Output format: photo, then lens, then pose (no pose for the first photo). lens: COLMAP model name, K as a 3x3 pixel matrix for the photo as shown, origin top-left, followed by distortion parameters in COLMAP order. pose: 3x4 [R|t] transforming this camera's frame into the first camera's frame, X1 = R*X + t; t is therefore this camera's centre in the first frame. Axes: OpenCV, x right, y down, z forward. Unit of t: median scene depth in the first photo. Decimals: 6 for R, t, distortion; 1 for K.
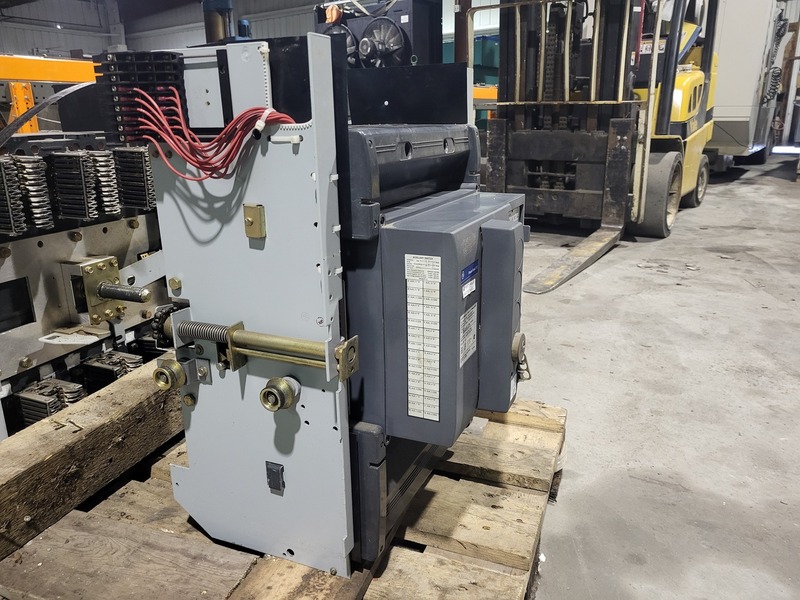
lens RADIAL K [[635.5, 0, 402.3], [0, 635.5, 297.2], [0, 0, 1]] dist [0.005837, -0.000423]
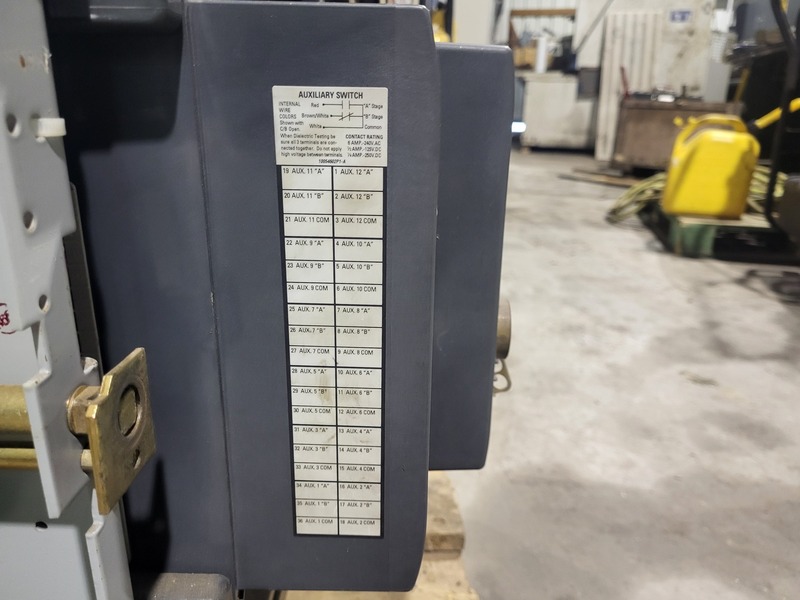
lens RADIAL K [[635.5, 0, 401.7], [0, 635.5, 305.2], [0, 0, 1]] dist [0.005837, -0.000423]
pose [[0.919665, -0.097606, 0.380380, -0.069598], [0.083853, 0.995089, 0.052605, 0.033172], [-0.383646, -0.016483, 0.923333, 0.654154]]
